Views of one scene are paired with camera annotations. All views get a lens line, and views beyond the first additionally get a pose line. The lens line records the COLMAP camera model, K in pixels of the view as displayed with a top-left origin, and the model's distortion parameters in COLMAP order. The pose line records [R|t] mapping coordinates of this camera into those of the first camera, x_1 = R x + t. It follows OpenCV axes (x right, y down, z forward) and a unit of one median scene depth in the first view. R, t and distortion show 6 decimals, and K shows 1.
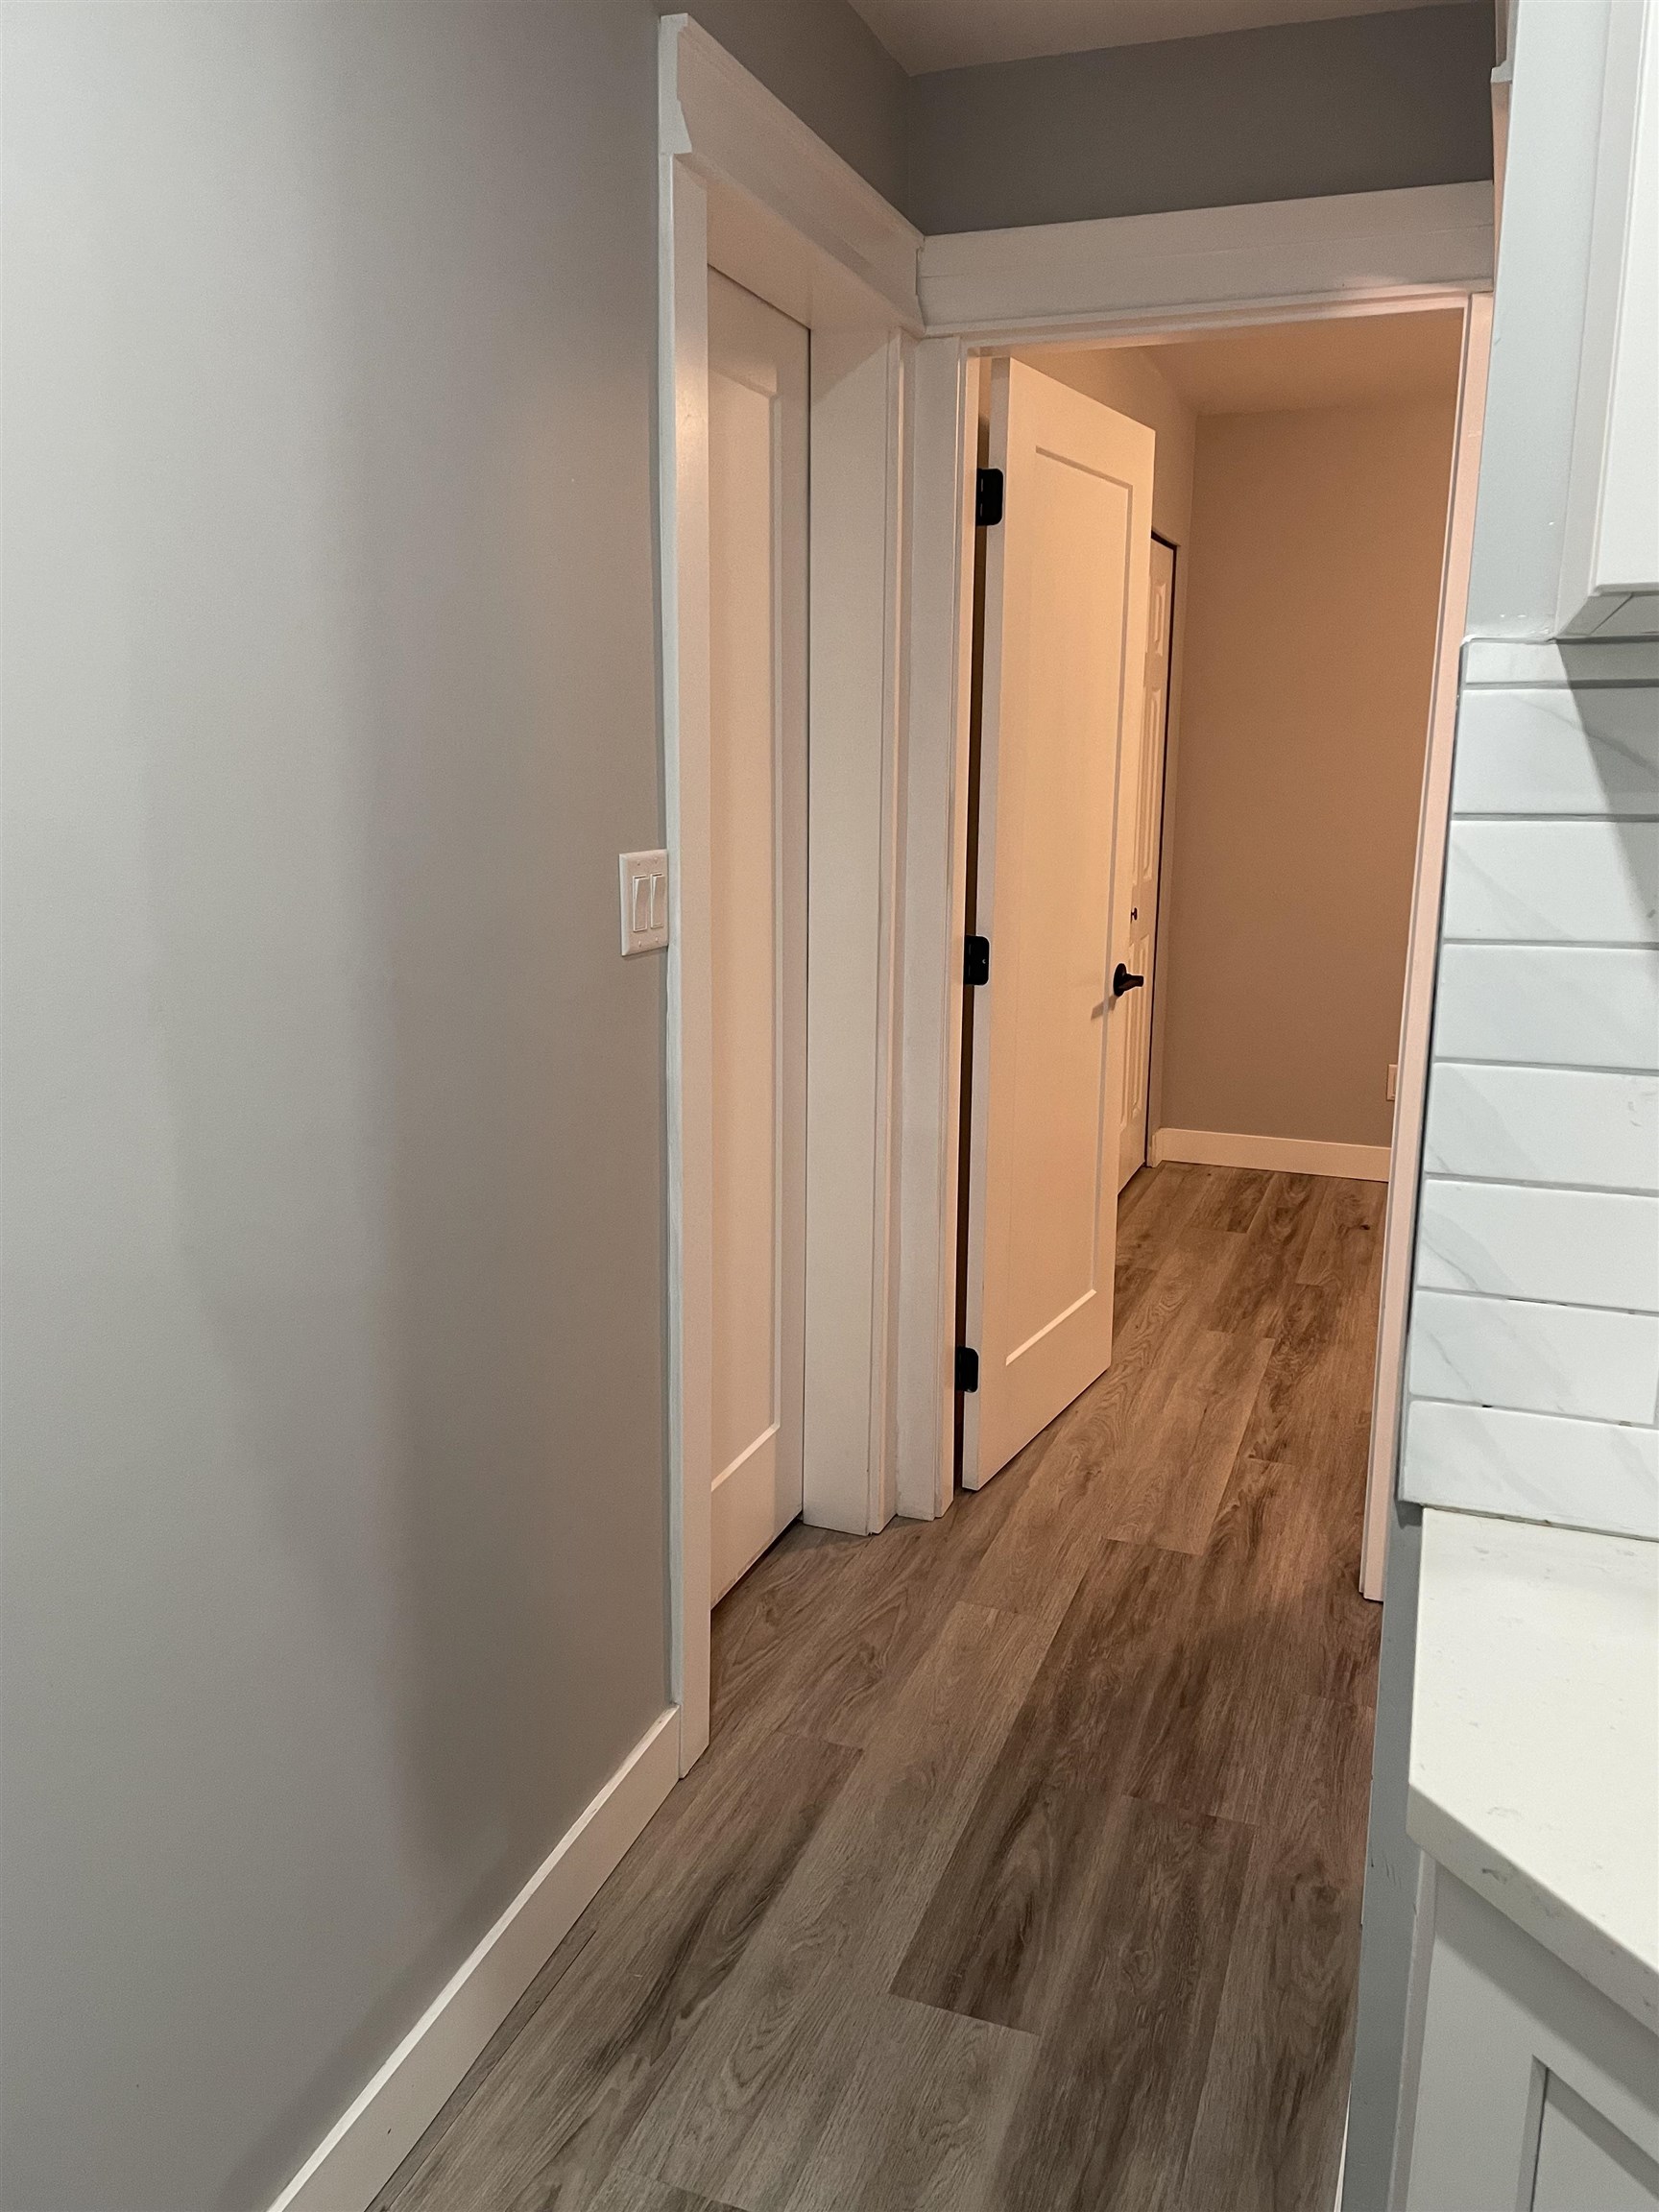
lens RADIAL K [[1681.8, 0, 829.4], [0, 1681.8, 1080.0], [0, 0, 1]] dist [0.092972, -0.114912]
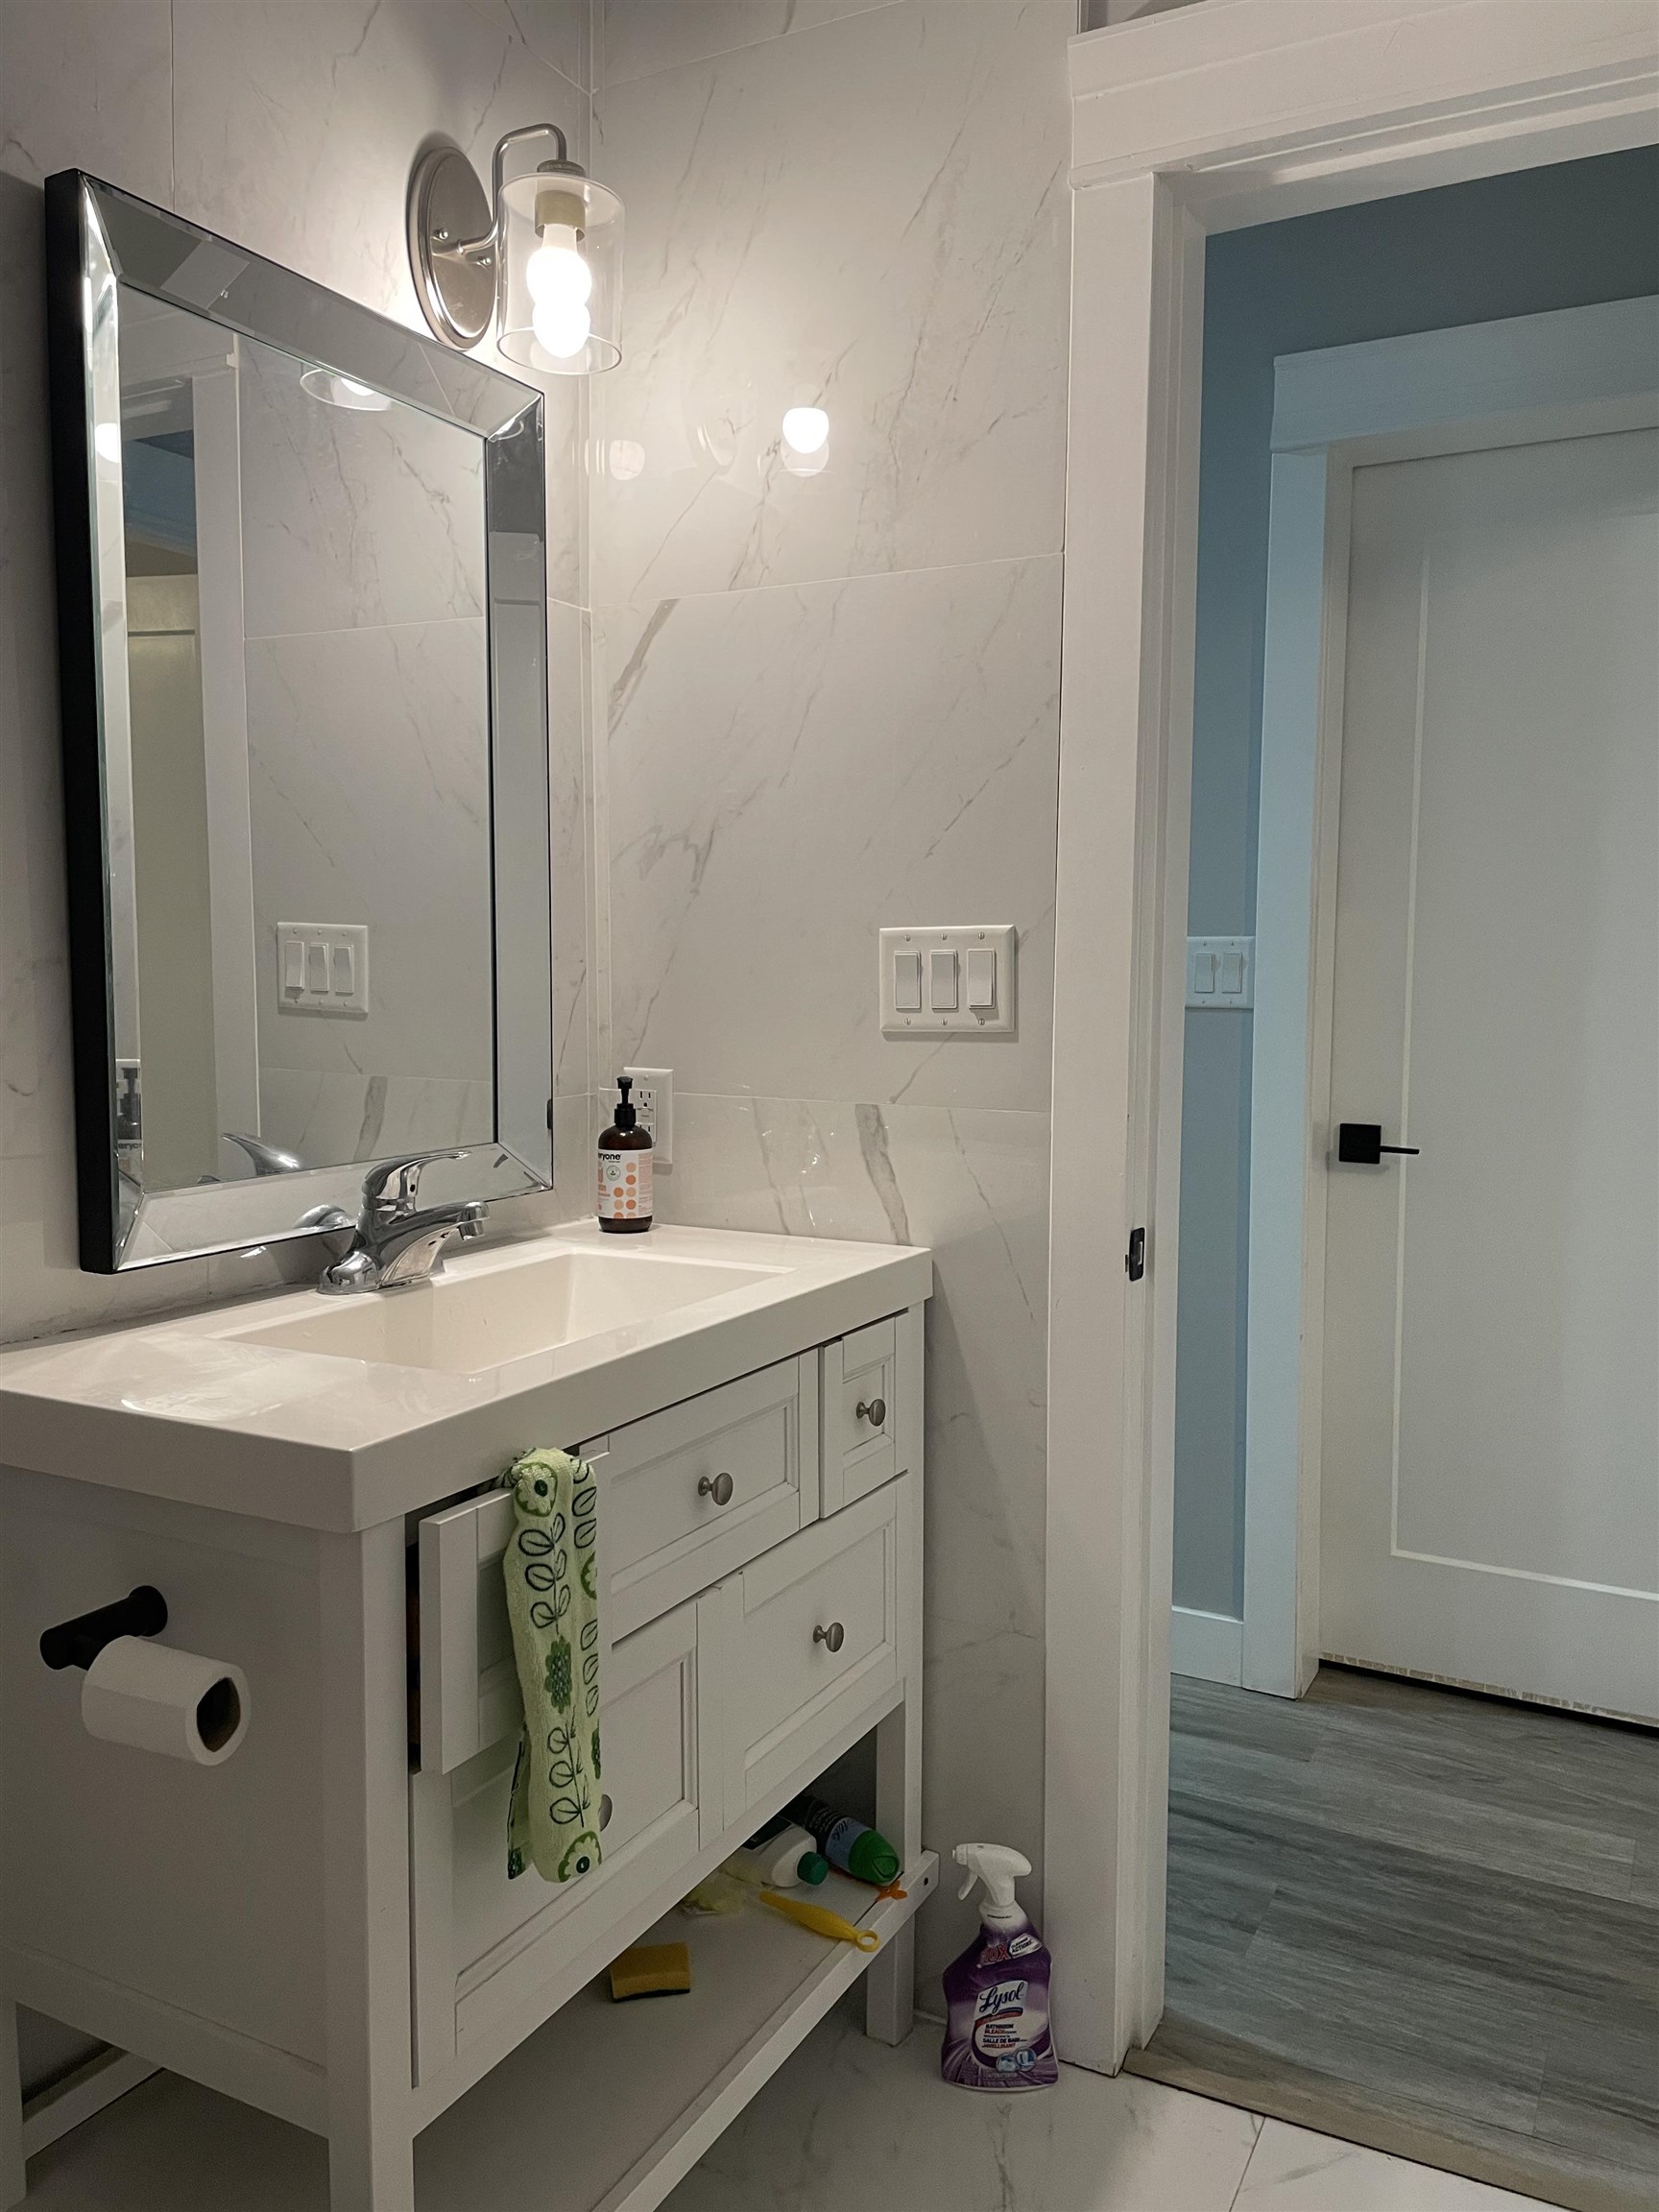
lens RADIAL K [[1681.8, 0, 829.4], [0, 1681.8, 1080.0], [0, 0, 1]] dist [0.092972, -0.114912]
pose [[-0.144433, 0.061538, -0.987599, 1.060058], [-0.196709, 0.976359, 0.089606, -0.065580], [0.969765, 0.207212, -0.128913, 0.717452]]
